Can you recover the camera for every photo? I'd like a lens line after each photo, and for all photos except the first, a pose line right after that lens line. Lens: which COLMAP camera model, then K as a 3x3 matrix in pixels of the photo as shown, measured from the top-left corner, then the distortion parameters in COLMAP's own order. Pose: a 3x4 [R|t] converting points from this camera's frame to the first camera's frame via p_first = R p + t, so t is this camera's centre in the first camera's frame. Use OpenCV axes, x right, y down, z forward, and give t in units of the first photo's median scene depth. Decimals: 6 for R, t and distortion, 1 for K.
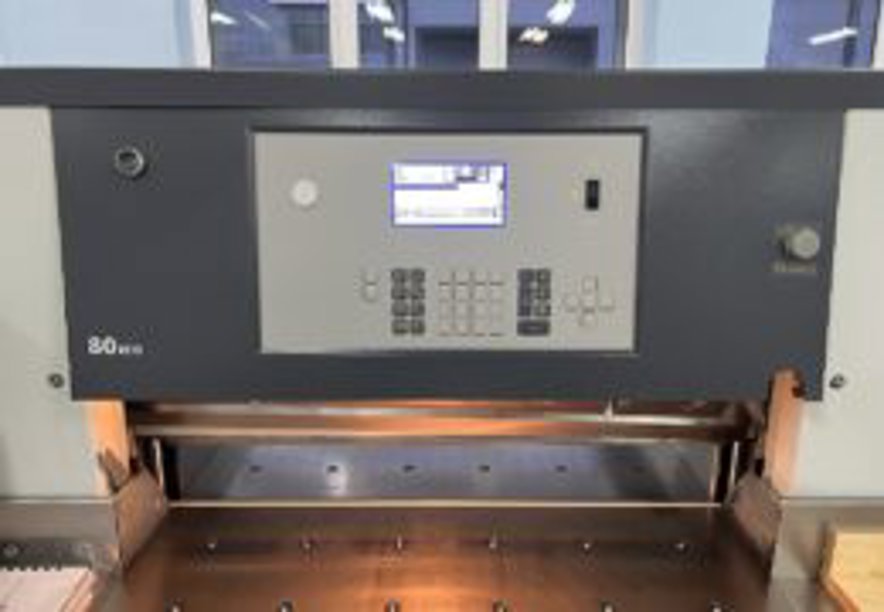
lens RADIAL K [[667.5, 0, 442.0], [0, 667.5, 306.0], [0, 0, 1]] dist [0.127141, -0.155807]
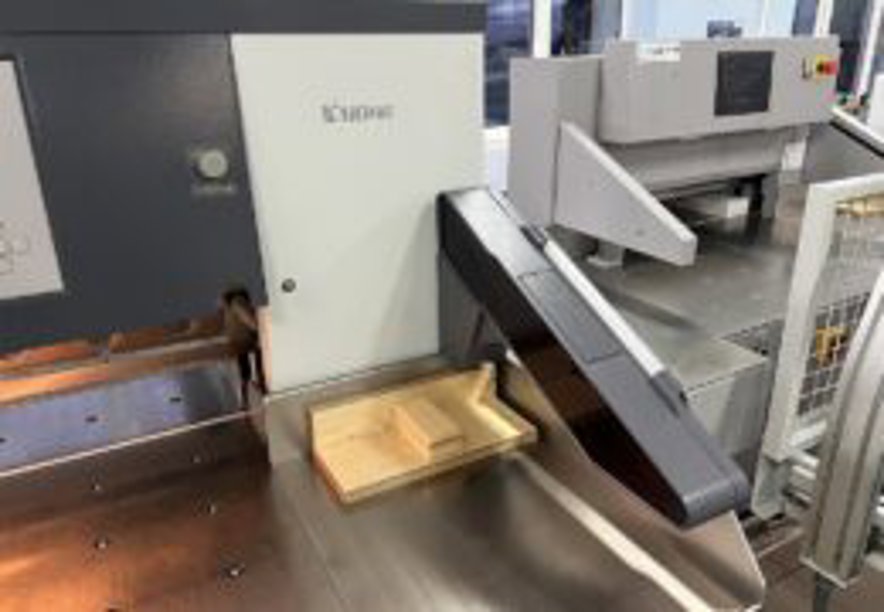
lens RADIAL K [[667.5, 0, 442.0], [0, 667.5, 306.0], [0, 0, 1]] dist [0.127141, -0.155807]
pose [[0.884627, -0.183783, 0.428555, 0.337649], [0.136569, 0.980868, 0.138732, 0.025737], [-0.445852, -0.064199, 0.892801, -0.113528]]
